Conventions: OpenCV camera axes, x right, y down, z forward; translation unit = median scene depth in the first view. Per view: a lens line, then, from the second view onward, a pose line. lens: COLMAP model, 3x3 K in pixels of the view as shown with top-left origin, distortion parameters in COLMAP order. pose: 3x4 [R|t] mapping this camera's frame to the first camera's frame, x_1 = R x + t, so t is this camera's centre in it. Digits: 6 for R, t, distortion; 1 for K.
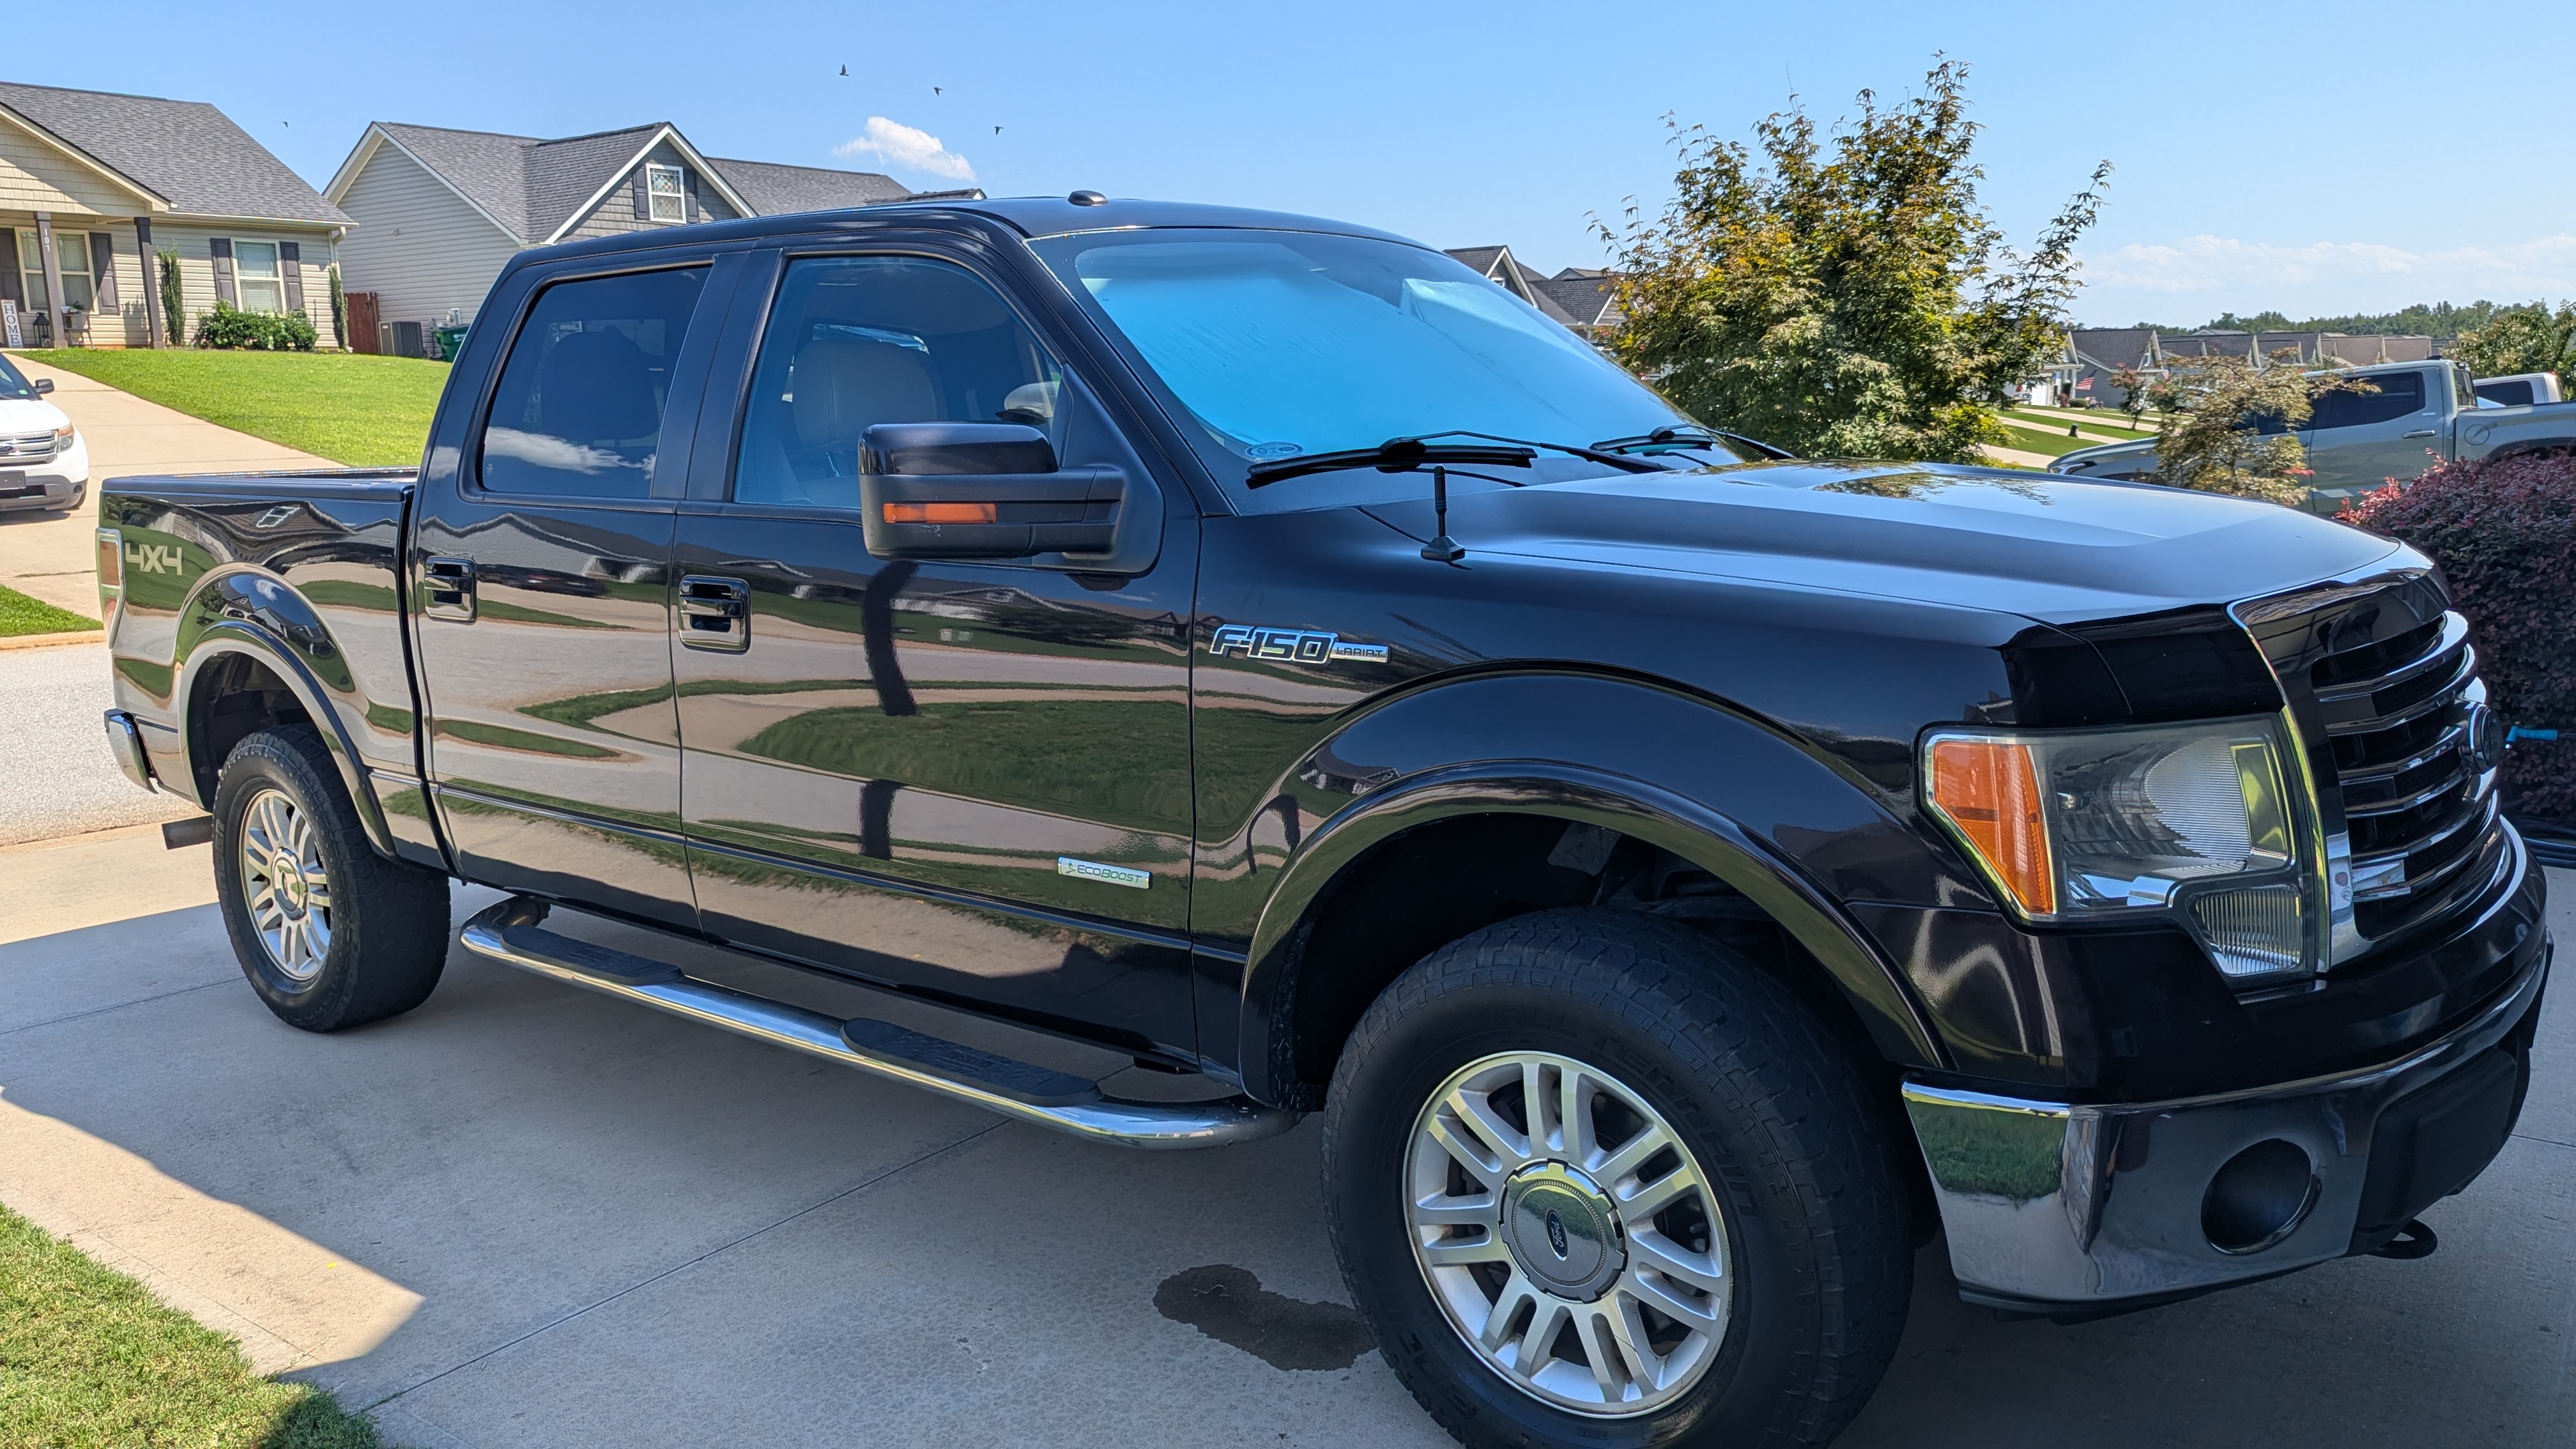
lens RADIAL K [[1865.4, 0, 1307.7], [0, 1865.4, 712.0], [0, 0, 1]] dist [0.046242, -0.050657]
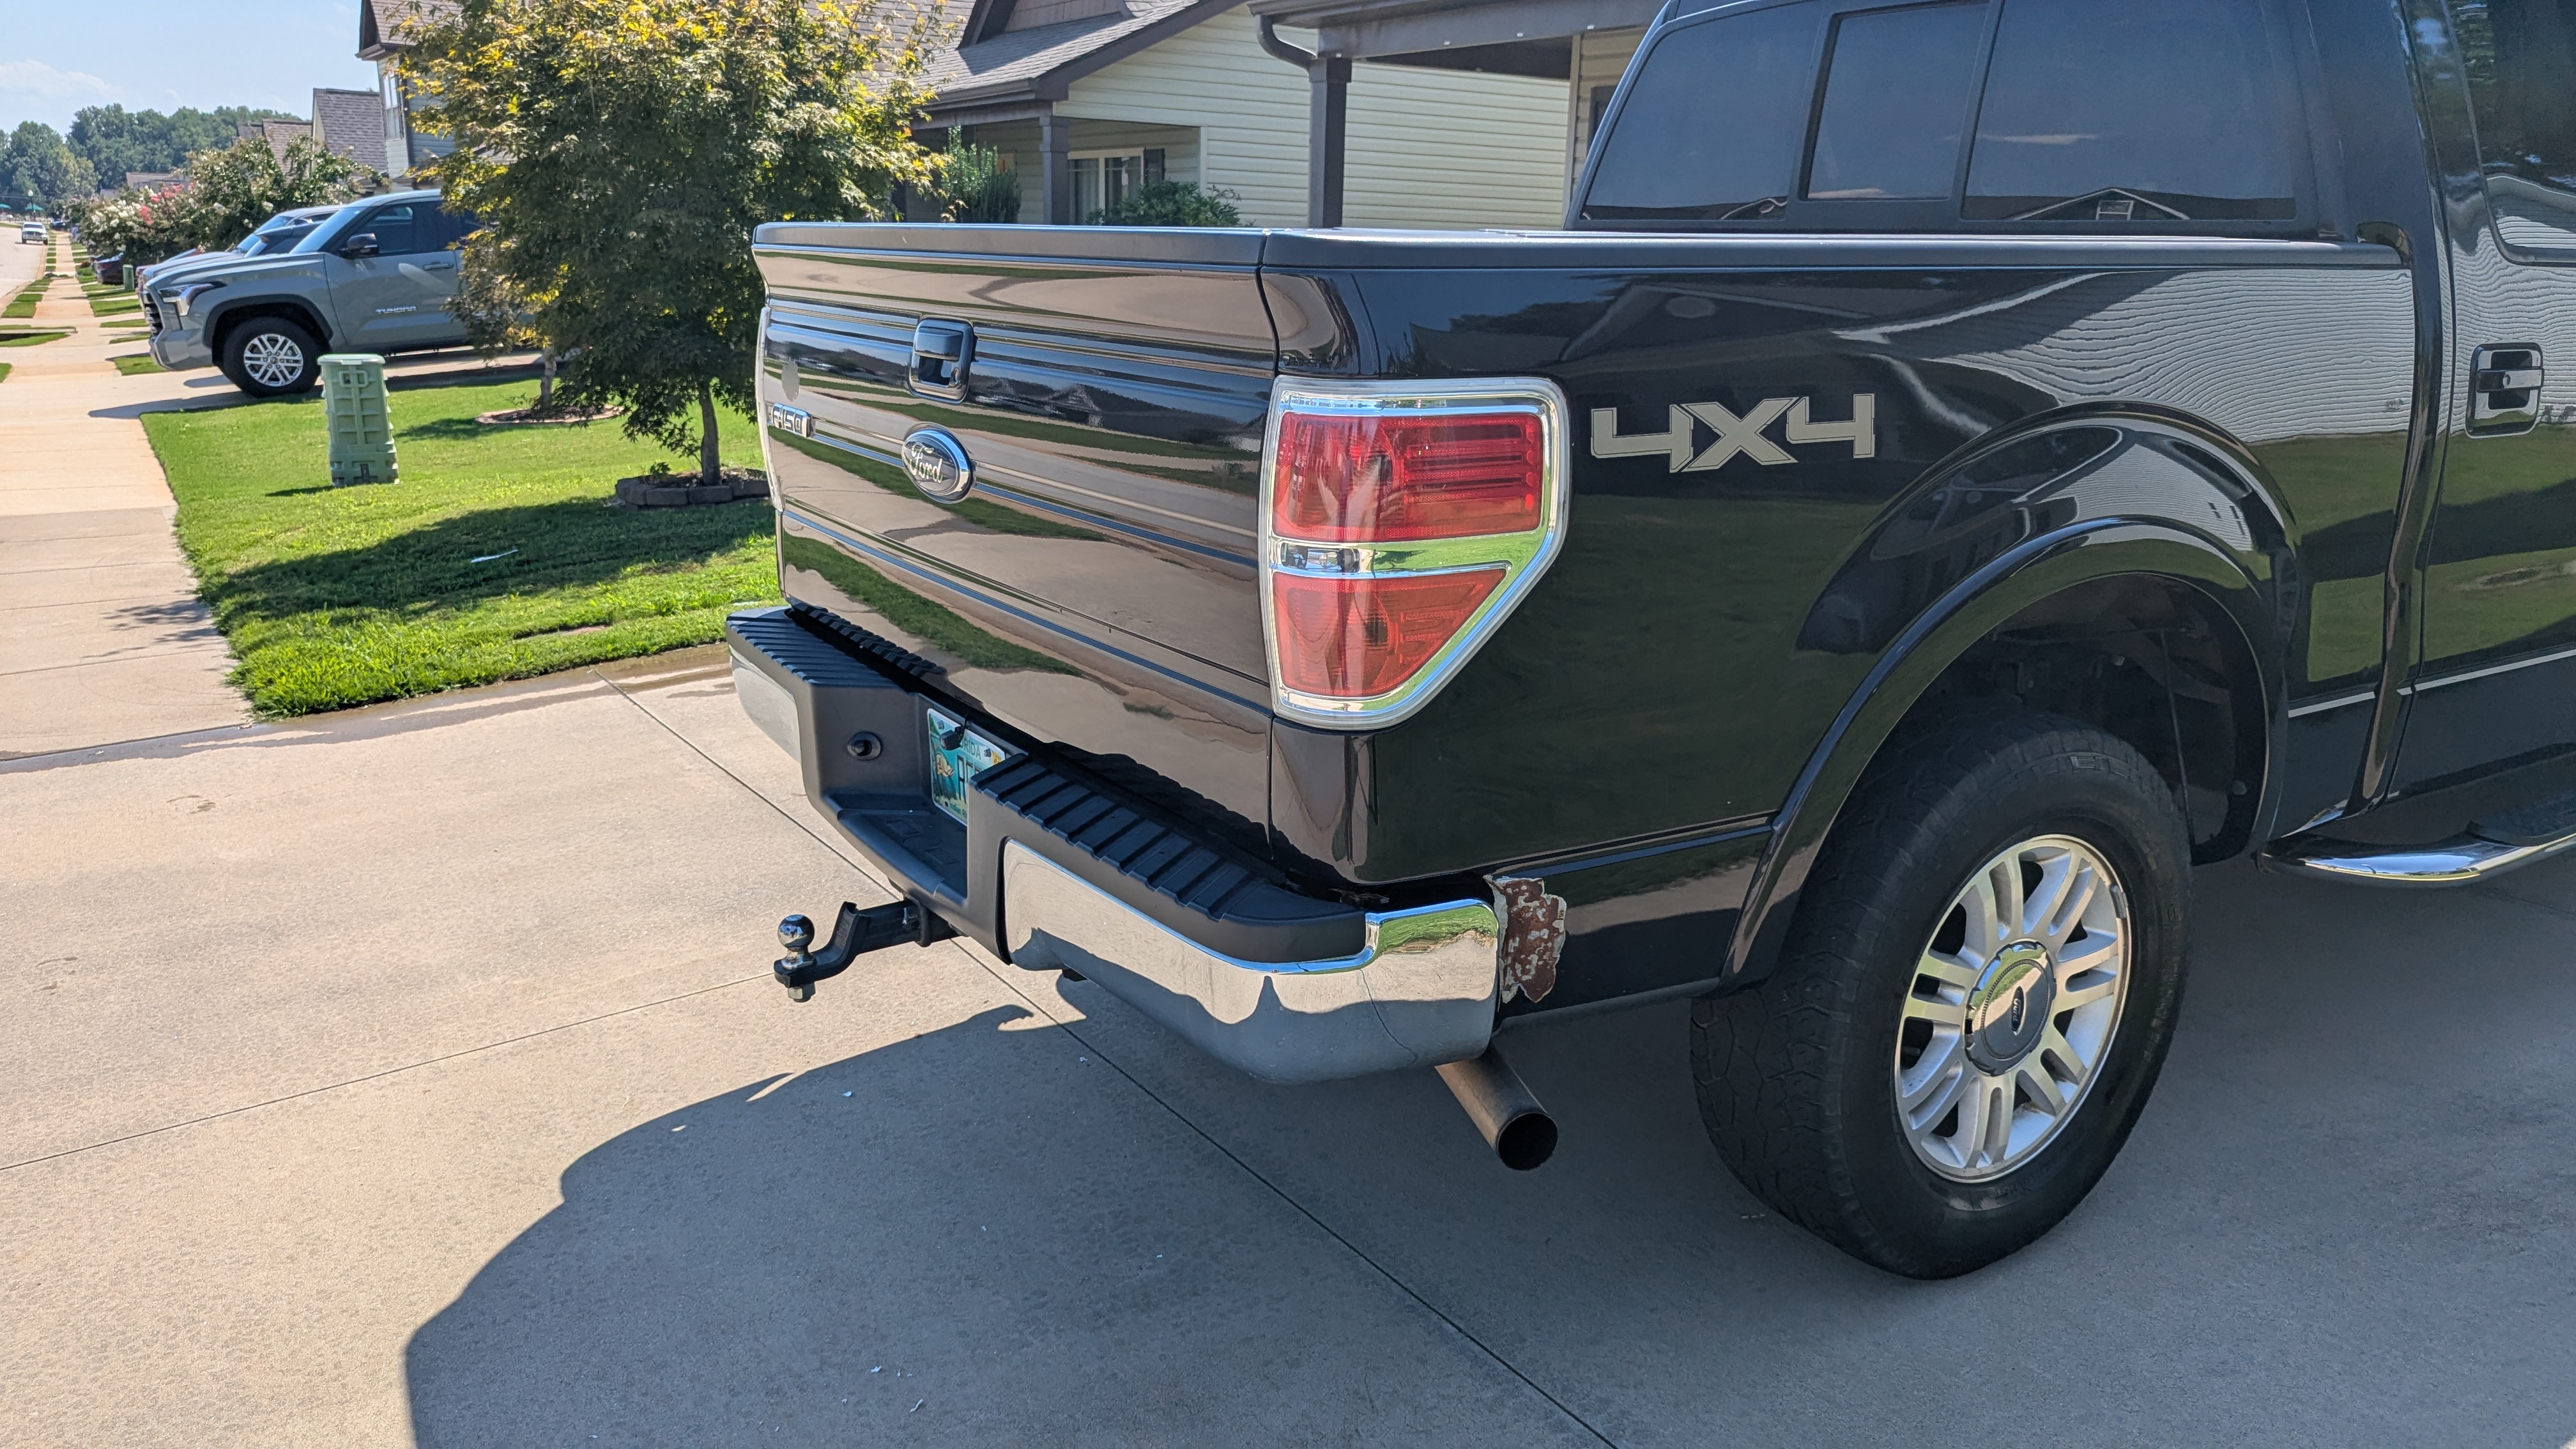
lens RADIAL K [[1865.4, 0, 1299.7], [0, 1865.4, 714.6], [0, 0, 1]] dist [0.046242, -0.050657]
pose [[0.322548, -0.230279, 0.918115, -1.347991], [0.119070, 0.972122, 0.201994, -0.151352], [-0.939034, 0.044167, 0.340975, 1.257777]]
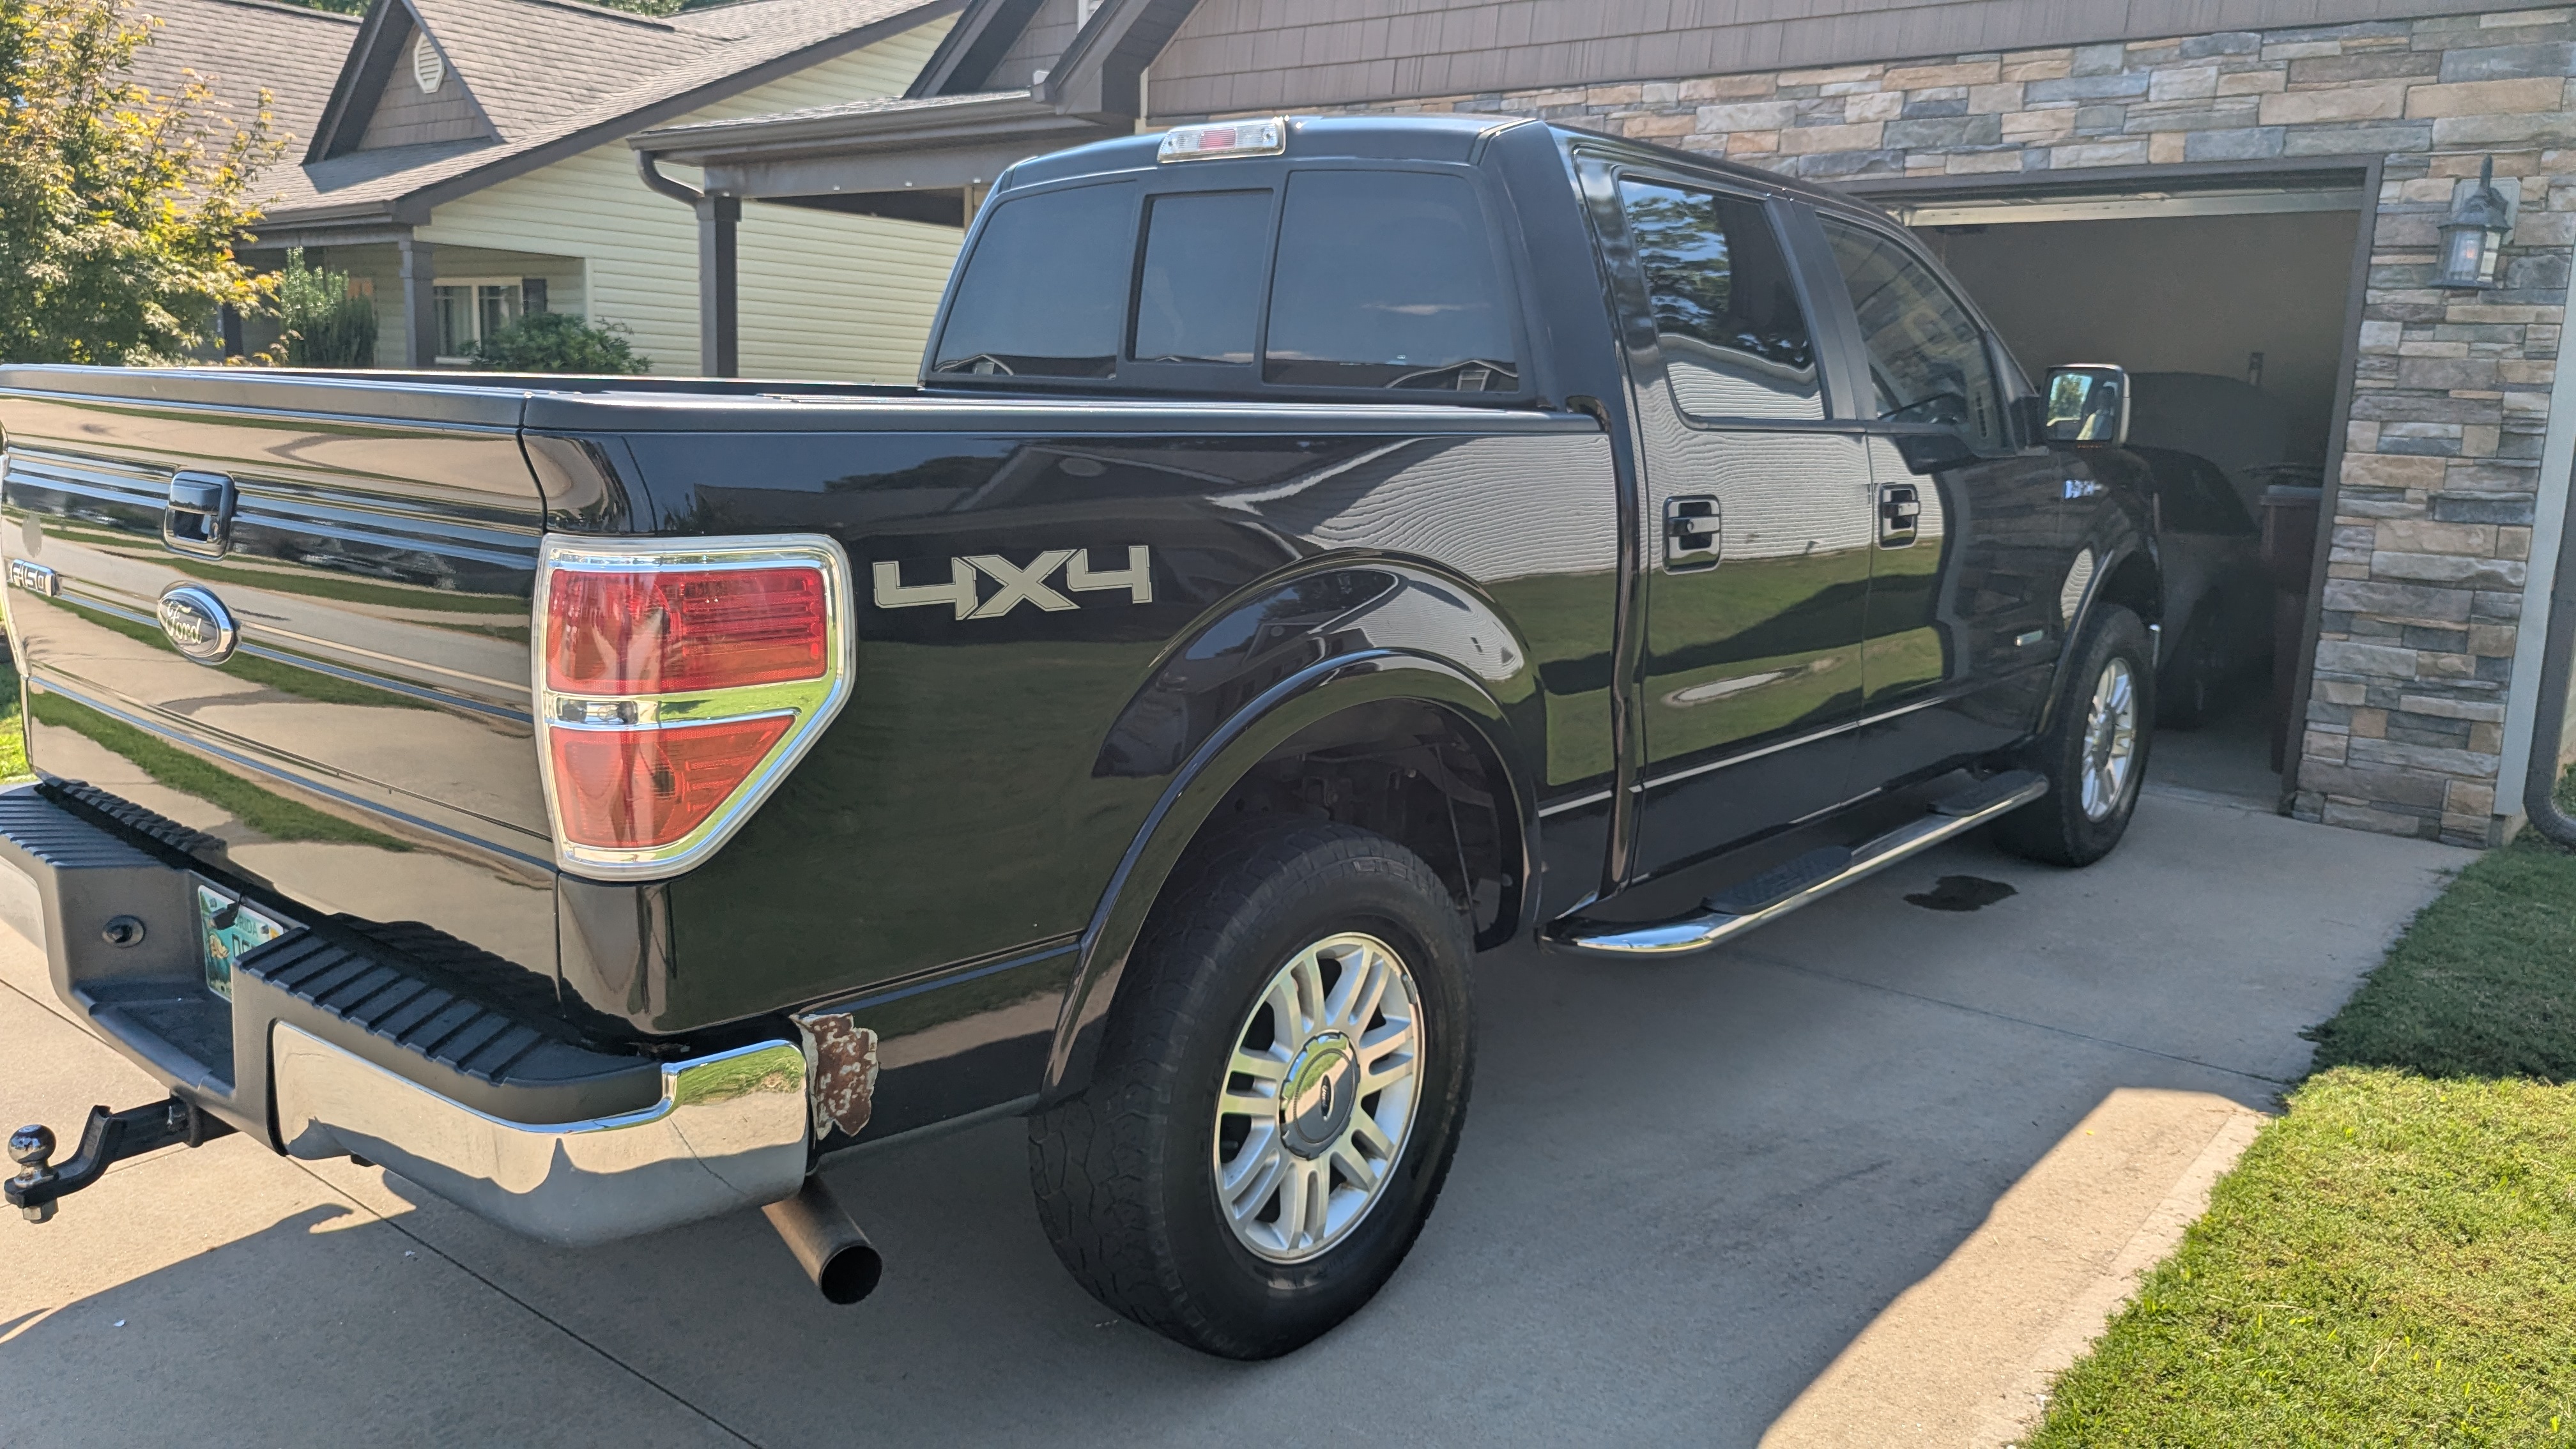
lens RADIAL K [[1865.4, 0, 1303.5], [0, 1865.4, 707.5], [0, 0, 1]] dist [0.046242, -0.050657]
pose [[0.027438, -0.167909, 0.985421, -1.370716], [0.110615, 0.980248, 0.163948, -0.153671], [-0.993484, 0.104504, 0.045470, 1.210689]]
